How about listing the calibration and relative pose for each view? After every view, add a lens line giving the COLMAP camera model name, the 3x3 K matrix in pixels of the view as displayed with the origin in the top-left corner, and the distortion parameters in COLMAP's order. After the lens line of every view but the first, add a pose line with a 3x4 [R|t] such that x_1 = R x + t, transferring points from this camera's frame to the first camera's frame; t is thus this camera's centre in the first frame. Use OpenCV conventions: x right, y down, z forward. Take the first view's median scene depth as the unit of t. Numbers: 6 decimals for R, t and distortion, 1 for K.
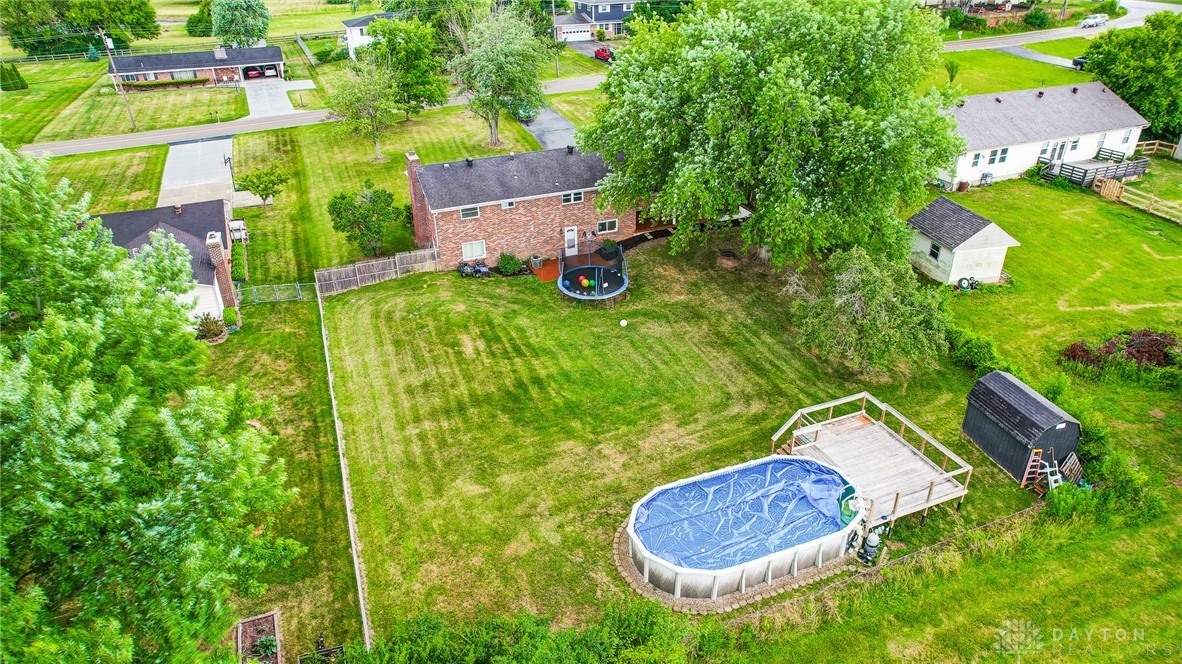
lens RADIAL K [[766.1, 0, 591.0], [0, 766.1, 332.0], [0, 0, 1]] dist [-0.078918, 0.068654]
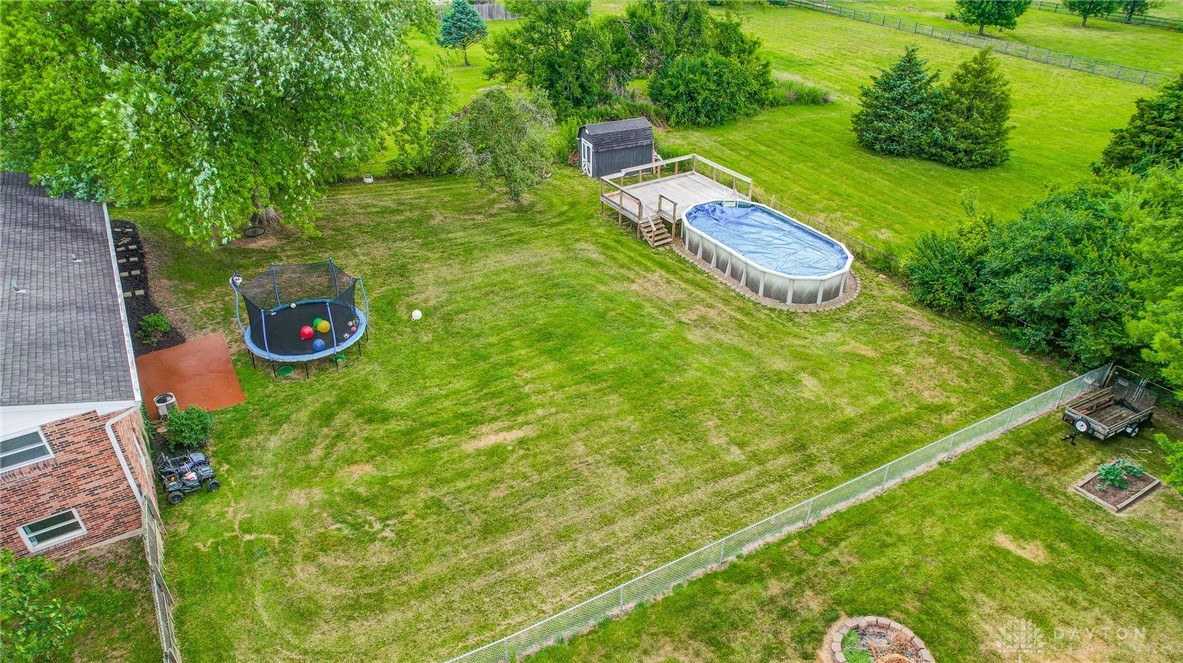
lens RADIAL K [[766.7, 0, 591.5], [0, 766.7, 331.5], [0, 0, 1]] dist [-0.078918, 0.068654]
pose [[-0.156768, -0.516139, 0.842036, -0.532708], [0.479664, 0.705485, 0.521741, -0.265851], [-0.863335, 0.485686, 0.136976, 0.697644]]
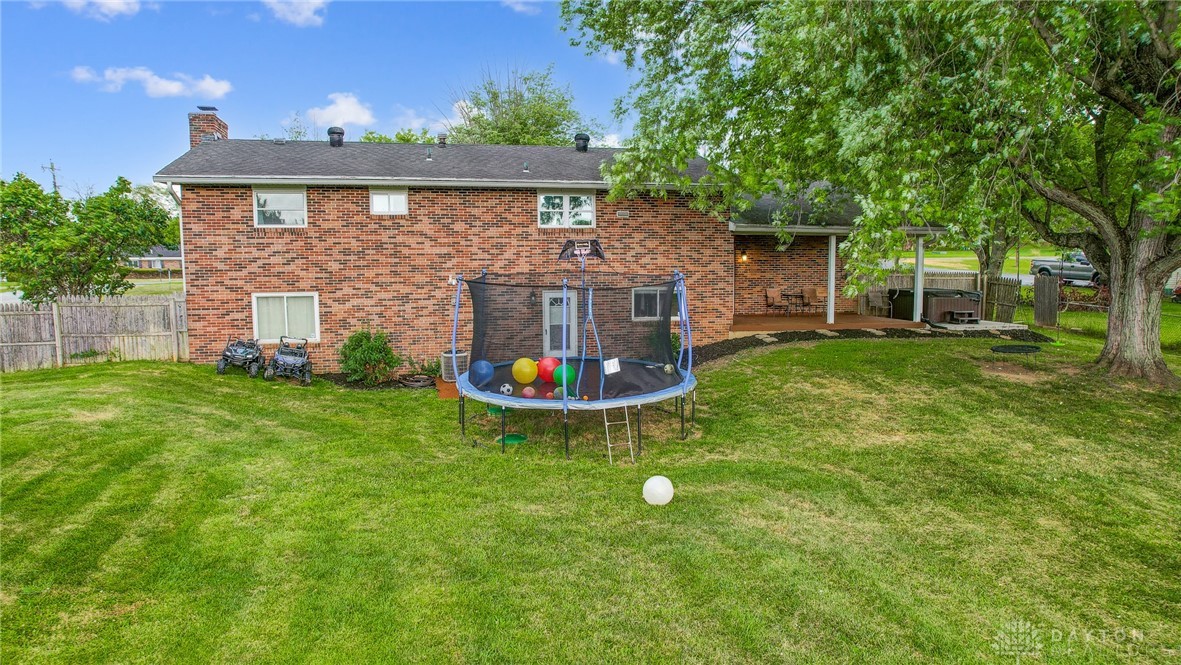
lens RADIAL K [[765.5, 0, 590.5], [0, 765.5, 332.5], [0, 0, 1]] dist [-0.078918, 0.068654]
pose [[0.988035, 0.022852, -0.152529, 0.050731], [-0.080610, 0.919647, -0.384384, 0.030021], [0.131489, 0.392080, 0.910486, 0.702366]]
